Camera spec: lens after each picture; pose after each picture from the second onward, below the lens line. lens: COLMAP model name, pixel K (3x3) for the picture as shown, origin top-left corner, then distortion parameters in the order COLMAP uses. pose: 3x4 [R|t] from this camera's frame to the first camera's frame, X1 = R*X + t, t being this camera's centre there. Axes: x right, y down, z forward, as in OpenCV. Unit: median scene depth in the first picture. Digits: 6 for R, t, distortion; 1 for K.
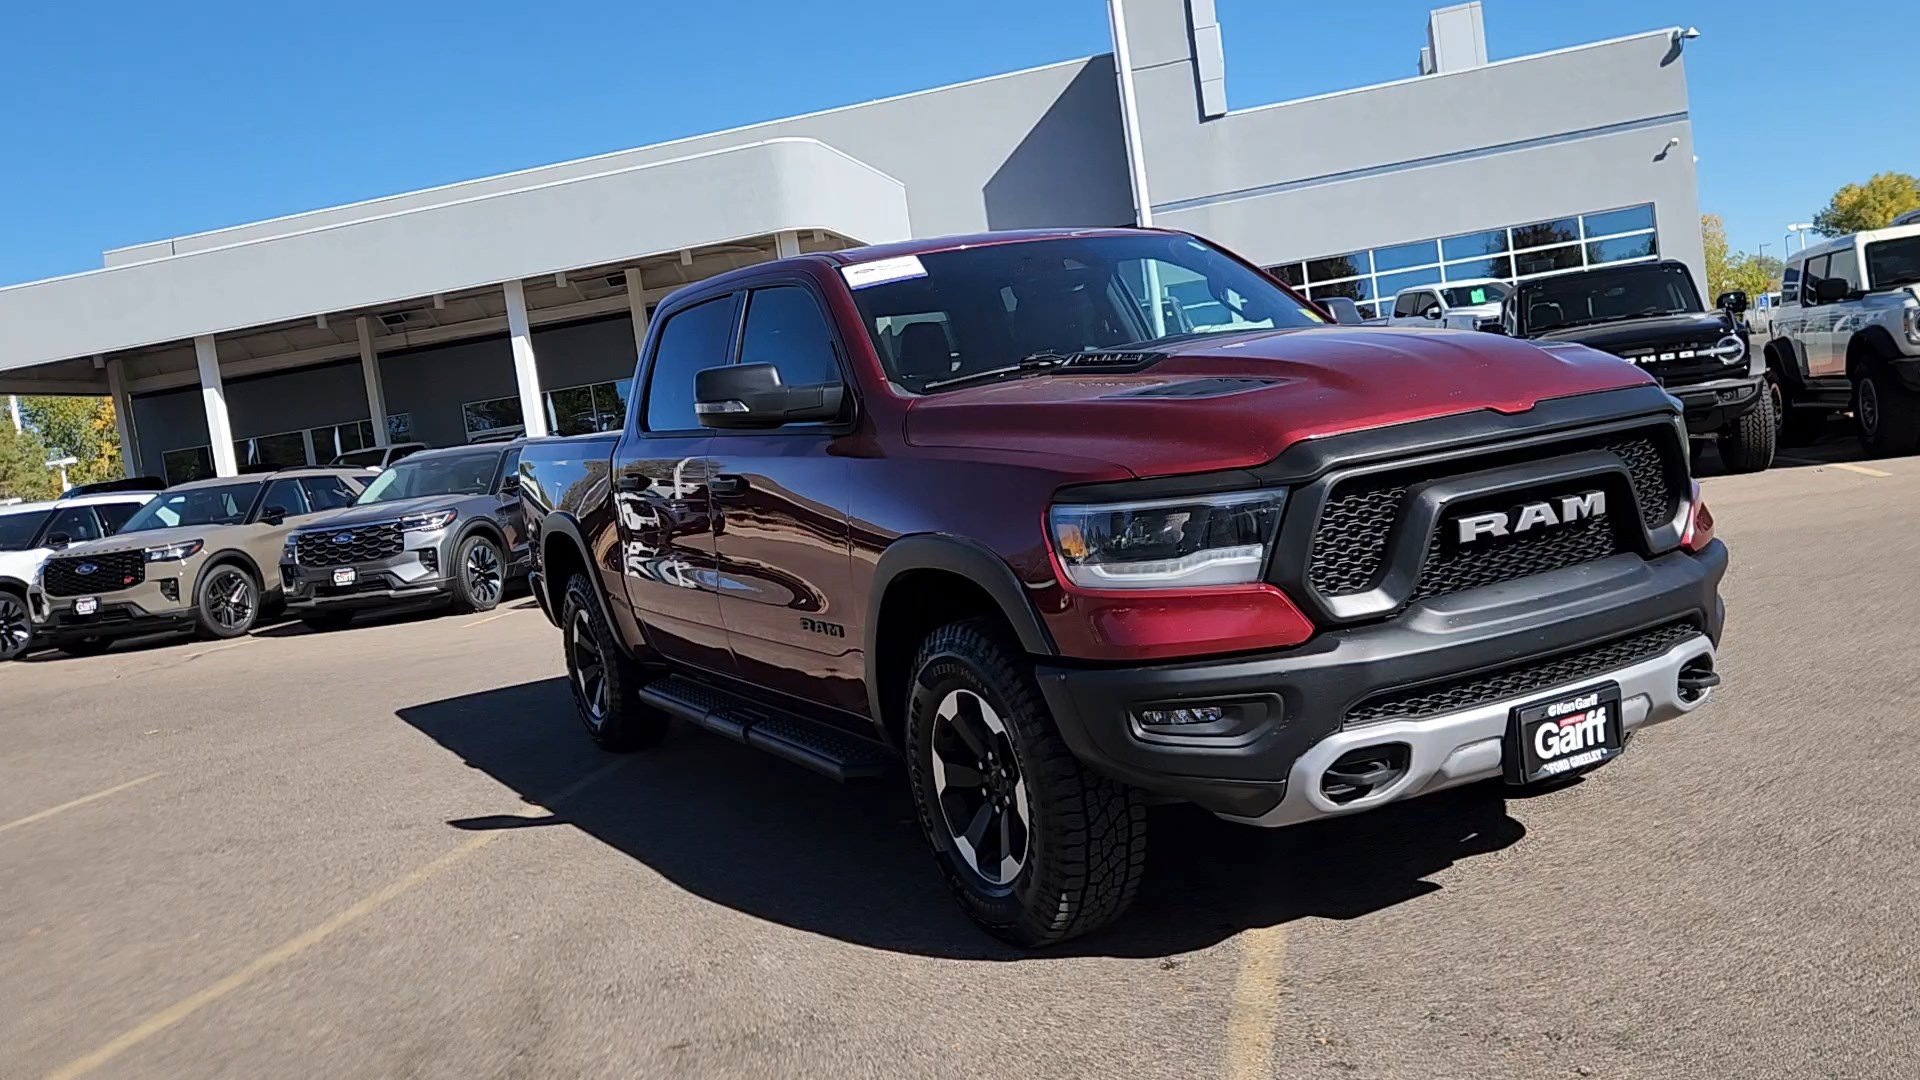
lens RADIAL K [[1625.0, 0, 947.6], [0, 1625.0, 542.4], [0, 0, 1]] dist [0.035367, -0.022459]
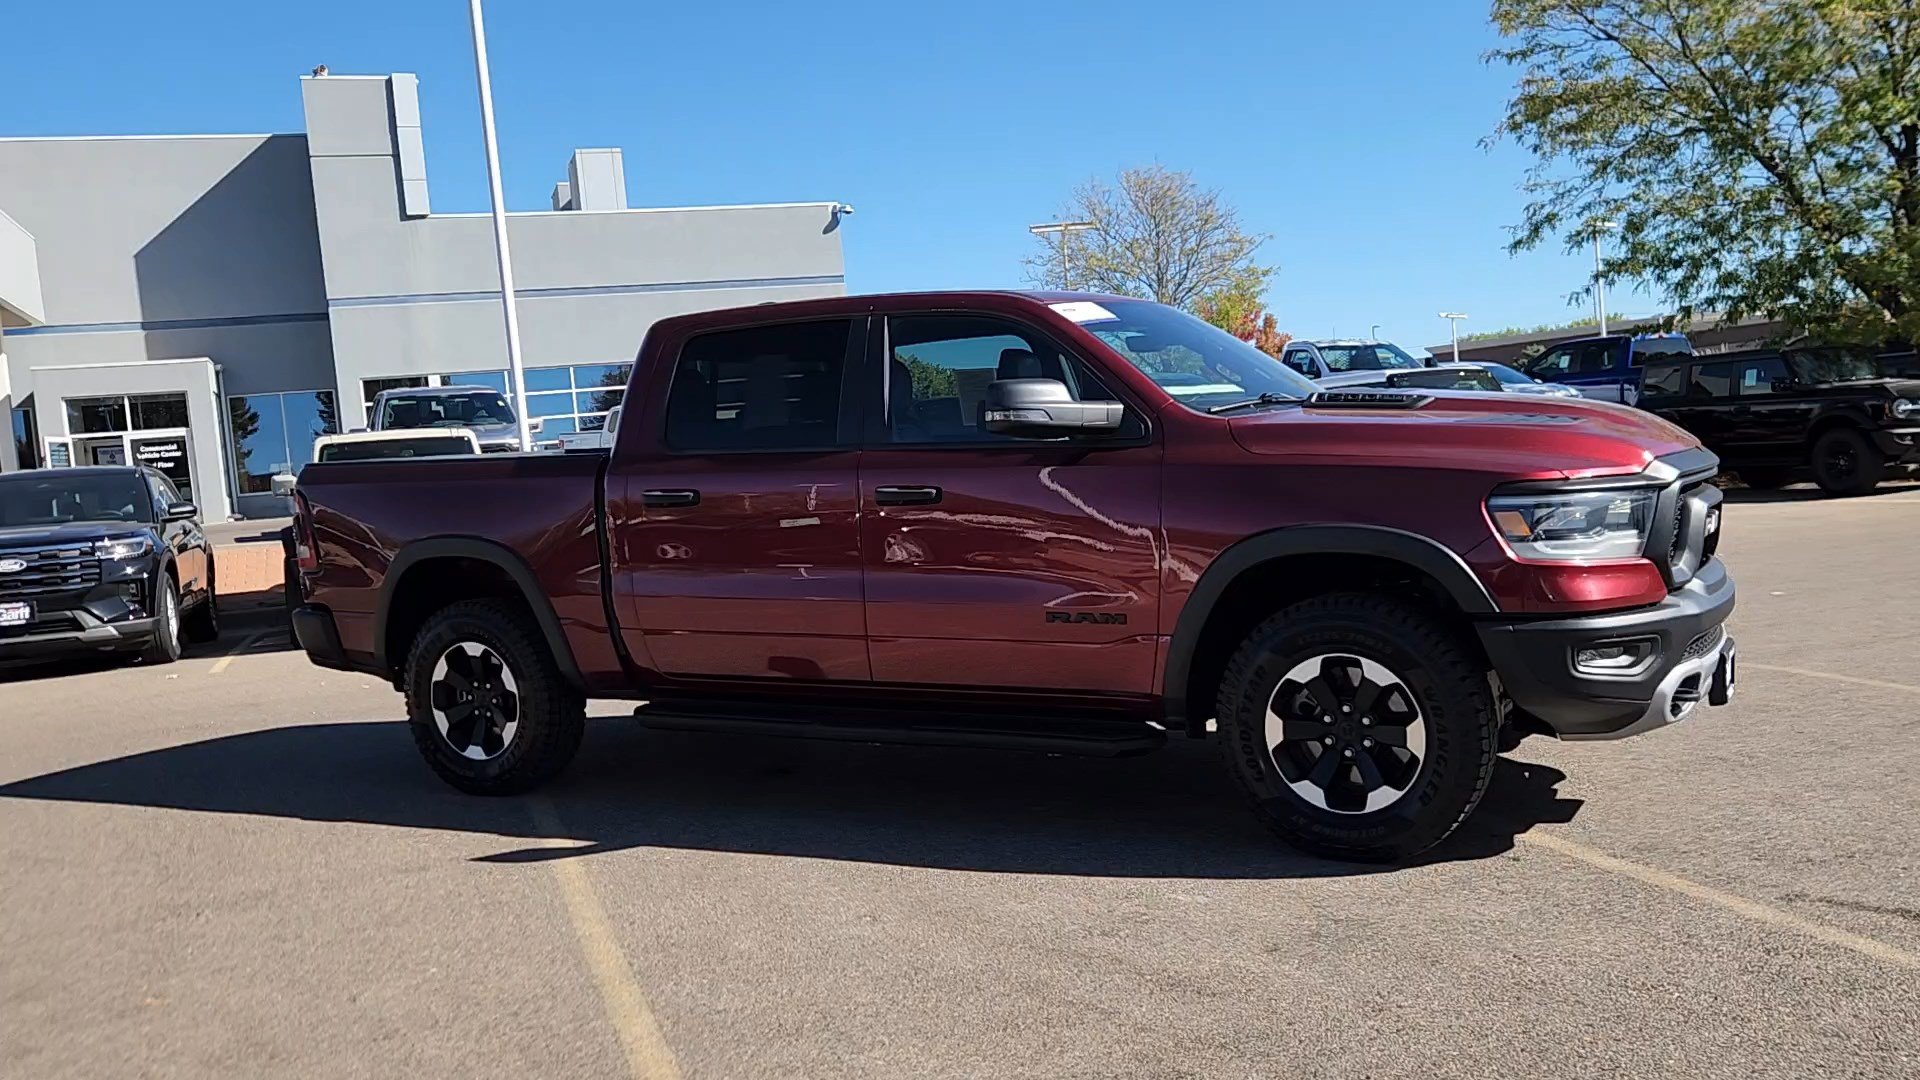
lens RADIAL K [[1625.0, 0, 944.0], [0, 1625.0, 544.9], [0, 0, 1]] dist [0.035367, -0.022459]
pose [[0.840275, 0.039304, 0.540734, -0.864514], [0.001303, 0.997219, -0.074509, 0.096006], [-0.542159, 0.063313, 0.837887, 0.126999]]
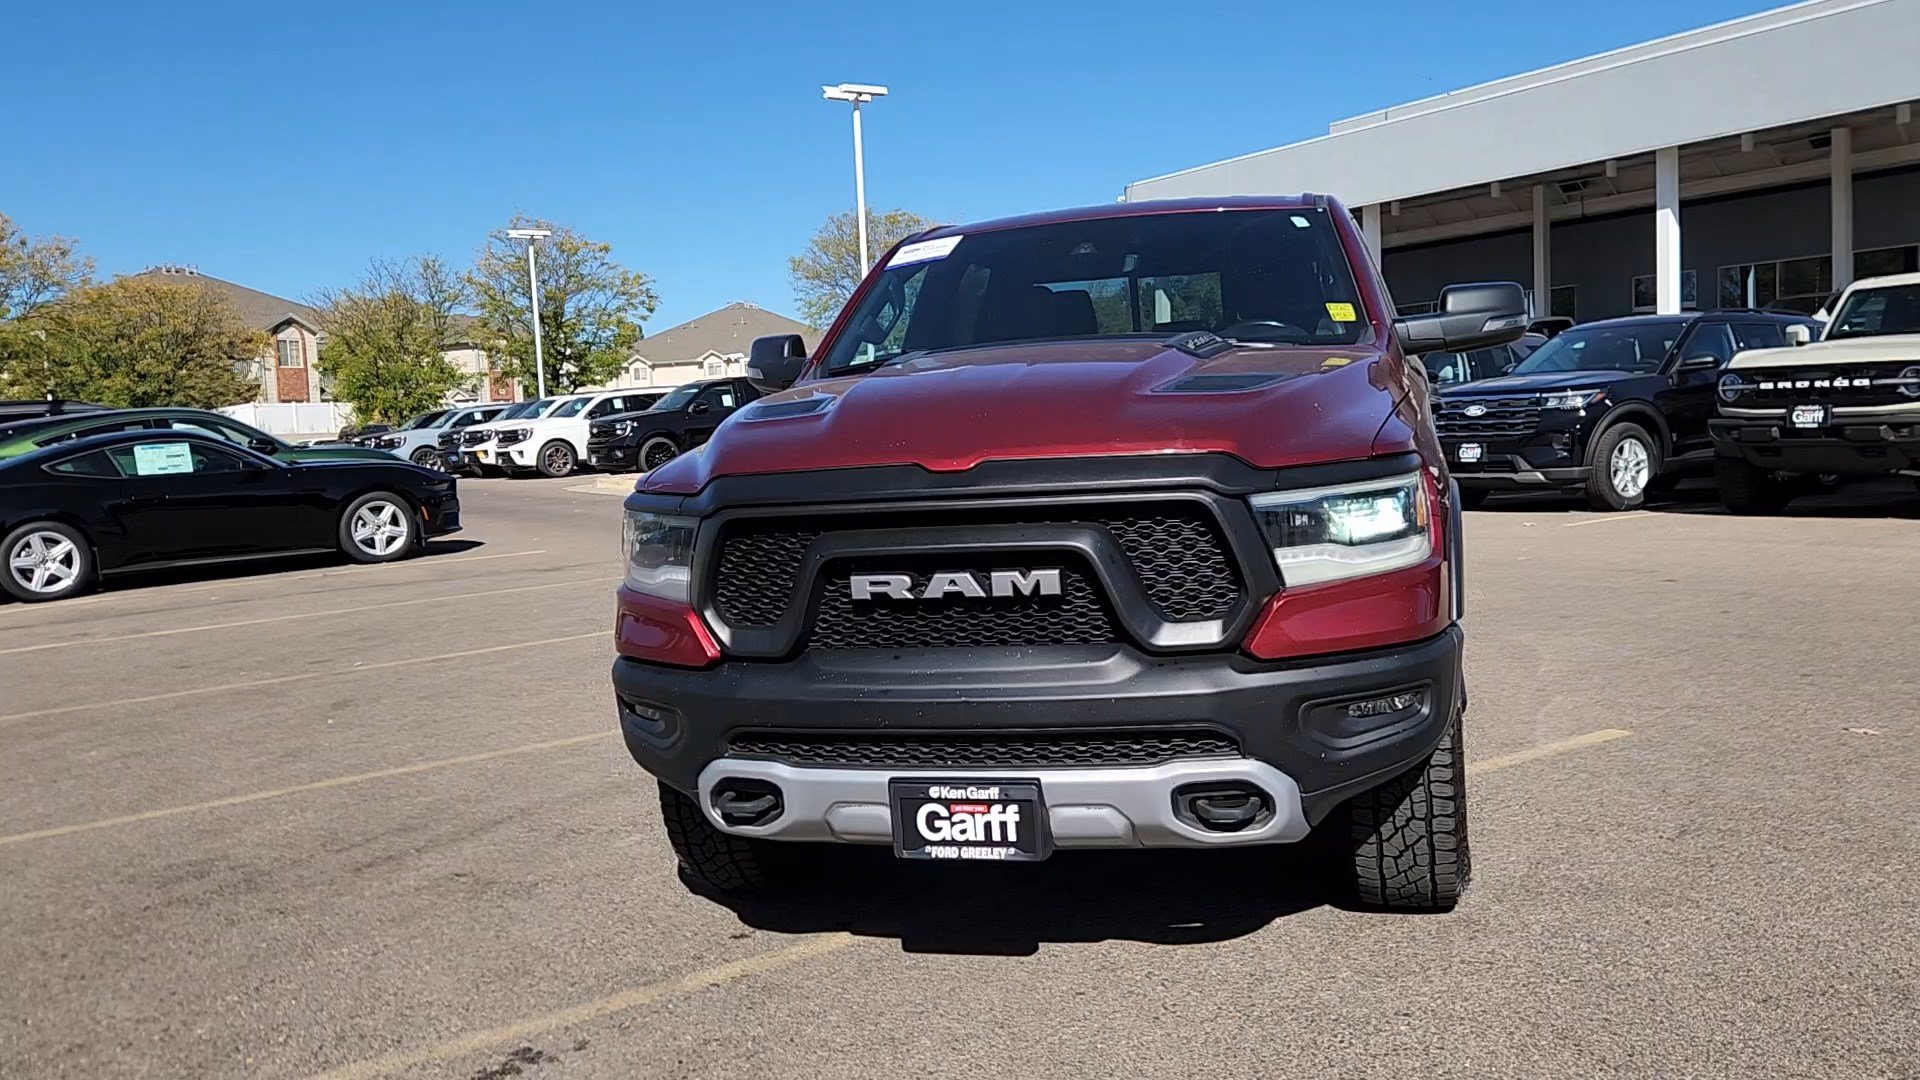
lens RADIAL K [[1625.0, 0, 941.9], [0, 1625.0, 545.3], [0, 0, 1]] dist [0.035367, -0.022459]
pose [[0.725369, 0.150522, -0.671702, 0.833562], [-0.090724, 0.988192, 0.123472, -0.130061], [0.682356, -0.028623, 0.730460, 0.275629]]
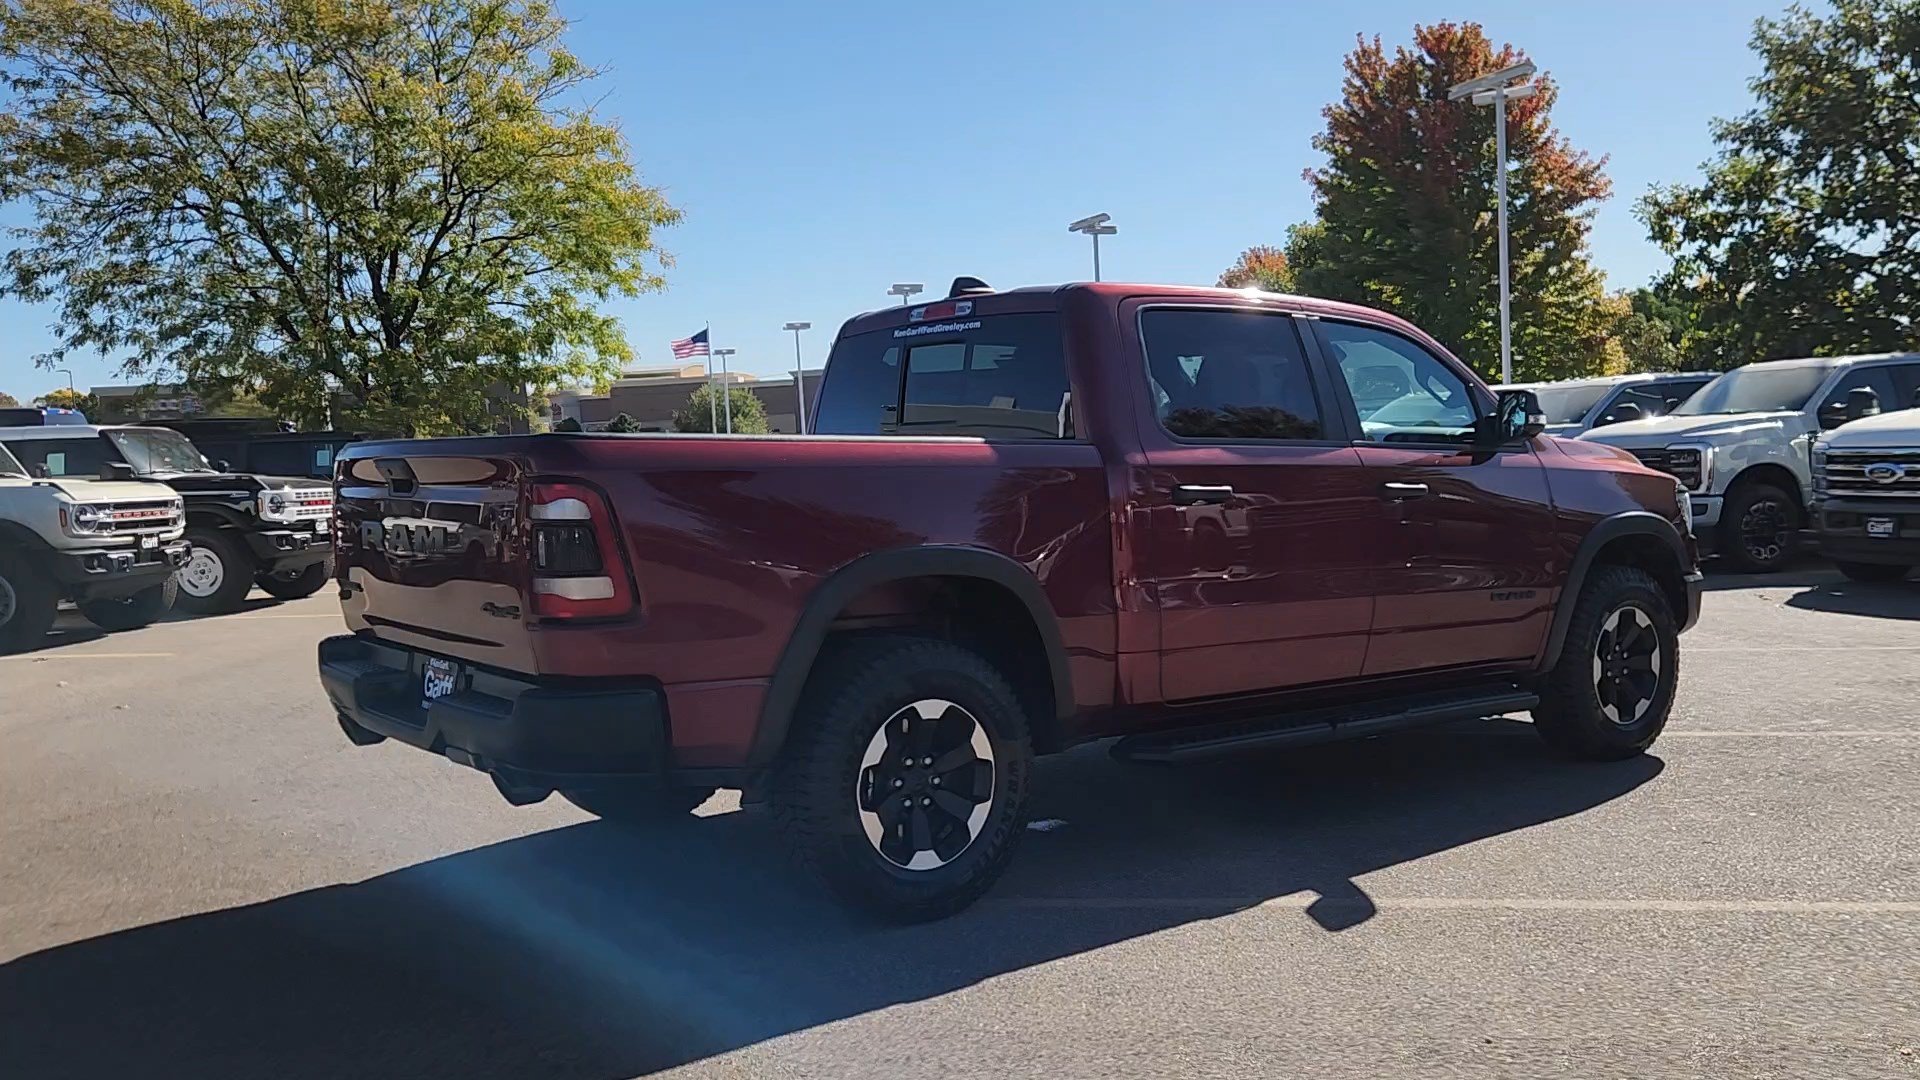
lens RADIAL K [[1625.0, 0, 948.7], [0, 1625.0, 545.9], [0, 0, 1]] dist [0.035367, -0.022459]
pose [[-0.155428, 0.074786, 0.985012, -1.491110], [0.127149, 0.990350, -0.055127, 0.030444], [-0.979630, 0.116675, -0.163438, 1.879578]]
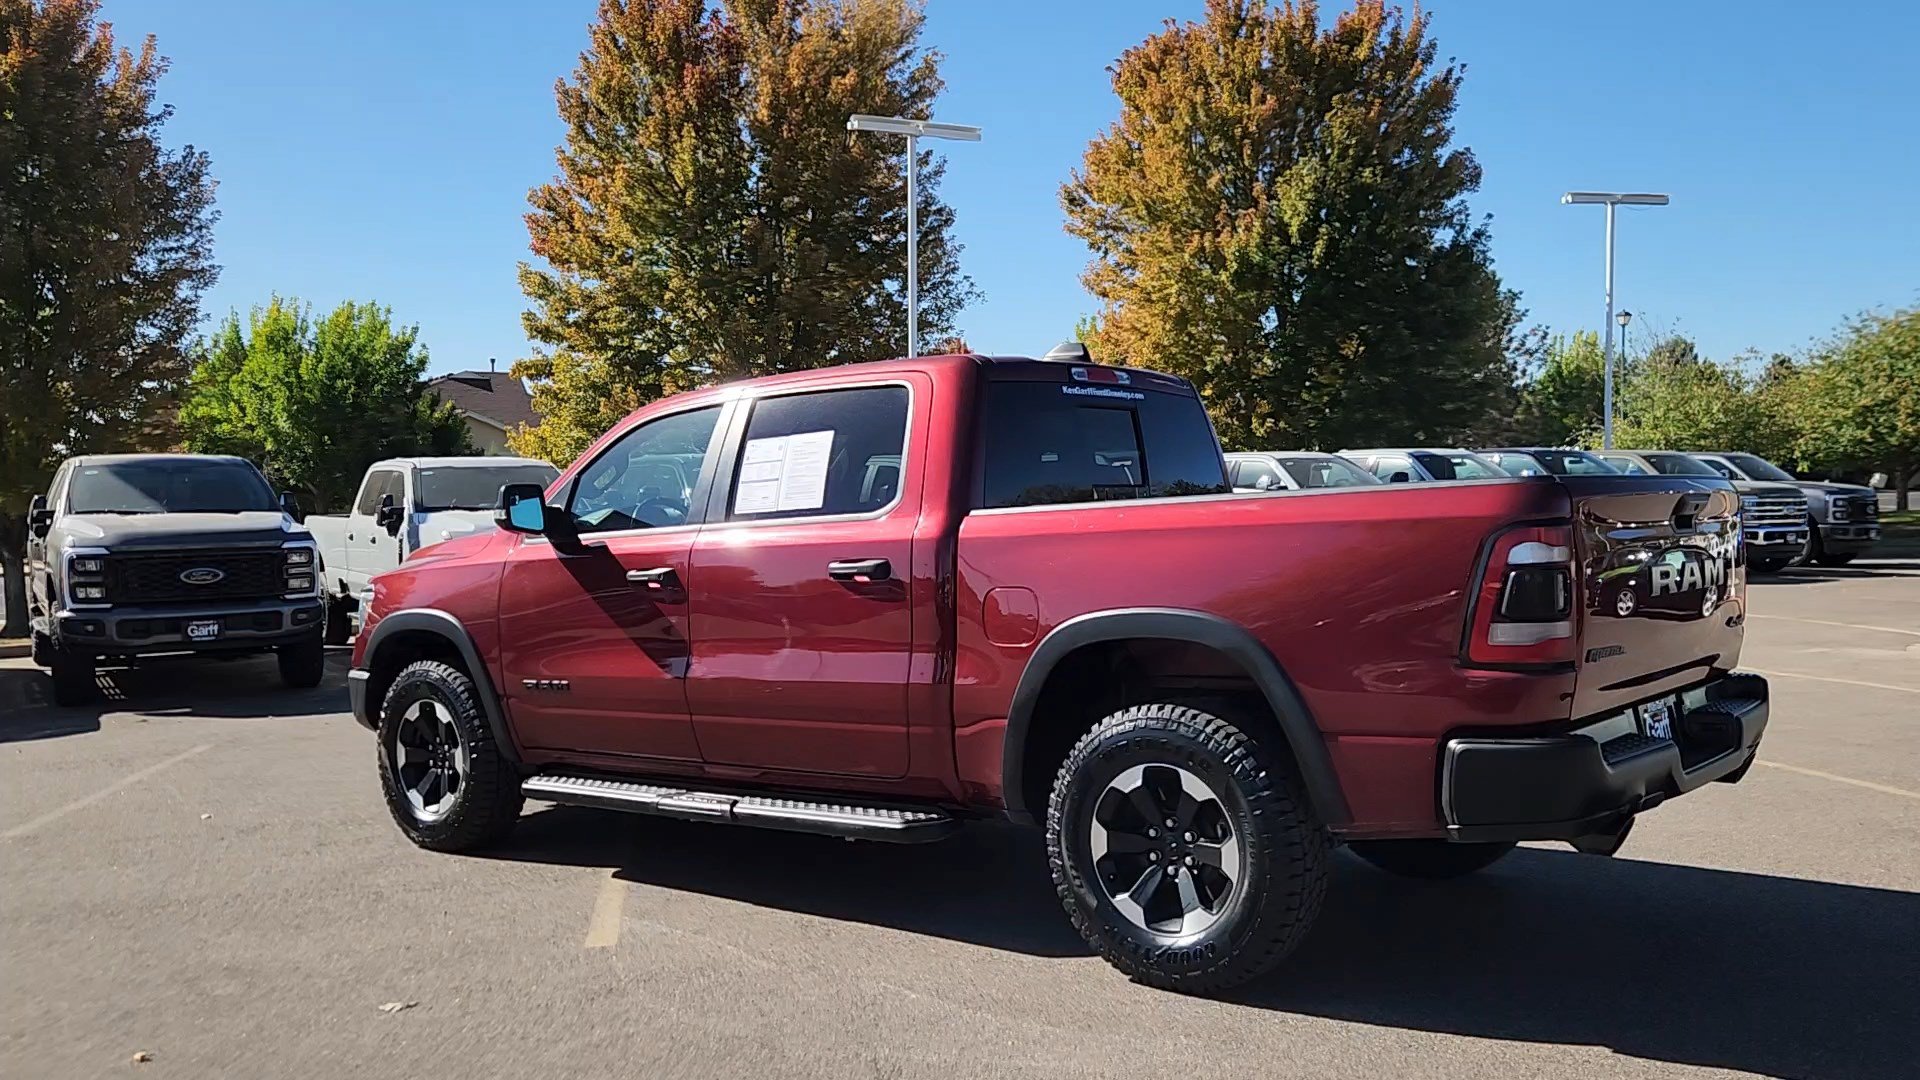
lens RADIAL K [[1625.0, 0, 946.6], [0, 1625.0, 548.6], [0, 0, 1]] dist [0.035367, -0.022459]
pose [[-0.910210, 0.159643, -0.382141, 0.545415], [0.111258, 0.983056, 0.145680, -0.318482], [0.398922, 0.090083, -0.912549, 2.868737]]
